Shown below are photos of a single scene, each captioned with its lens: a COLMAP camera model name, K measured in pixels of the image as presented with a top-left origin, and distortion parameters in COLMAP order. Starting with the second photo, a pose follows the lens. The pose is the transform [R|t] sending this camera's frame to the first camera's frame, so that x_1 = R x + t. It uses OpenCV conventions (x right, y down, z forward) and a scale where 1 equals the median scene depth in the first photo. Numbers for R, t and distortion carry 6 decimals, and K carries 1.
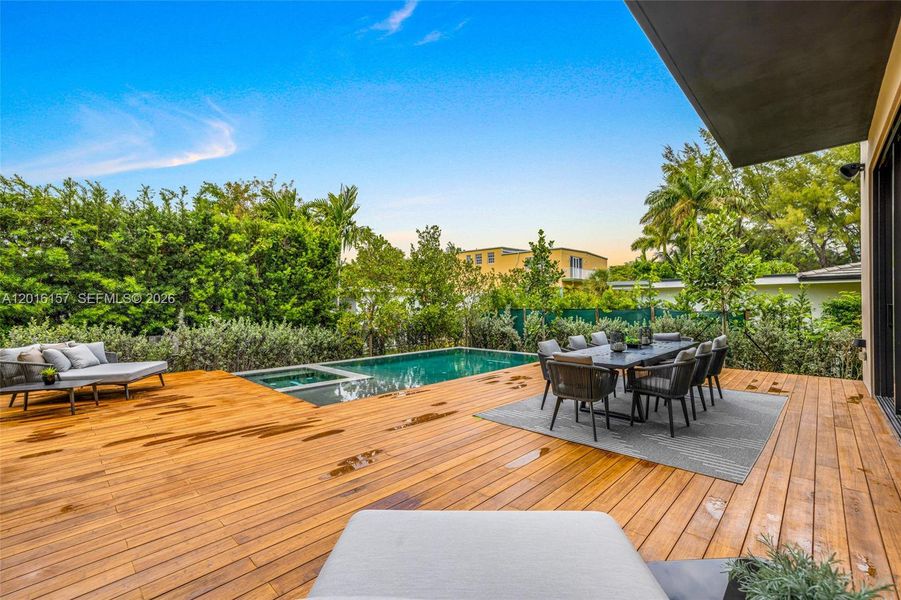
lens RADIAL K [[388.8, 0, 429.7], [0, 388.8, 298.9], [0, 0, 1]] dist [-0.021189, 0.000127]
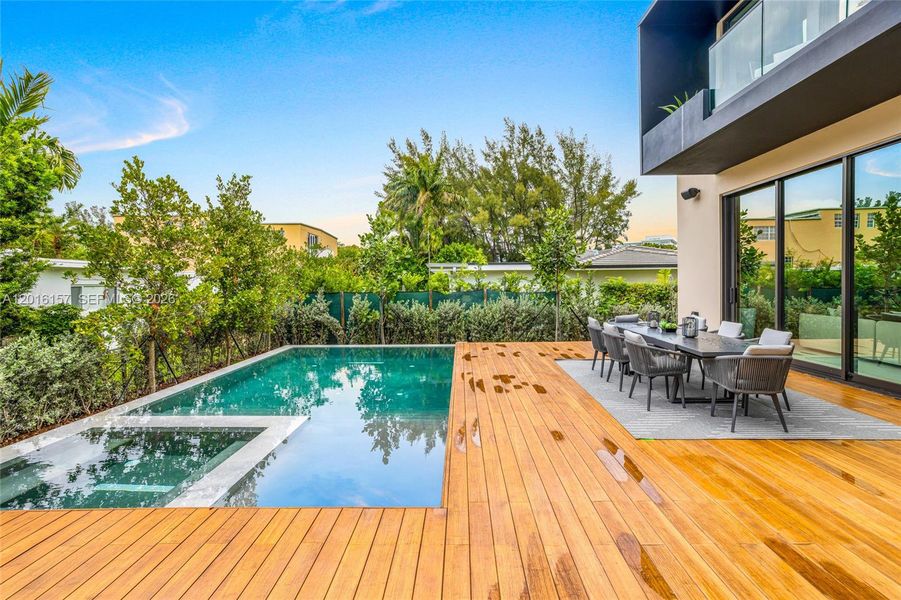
lens RADIAL K [[403.5, 0, 450.5], [0, 403.5, 300.0], [0, 0, 1]] dist [-0.059528, 0.033441]
pose [[0.716658, -0.034911, 0.696550, -0.257220], [-0.002271, 0.998624, 0.052388, -0.005099], [-0.697421, -0.039126, 0.715593, 0.265291]]
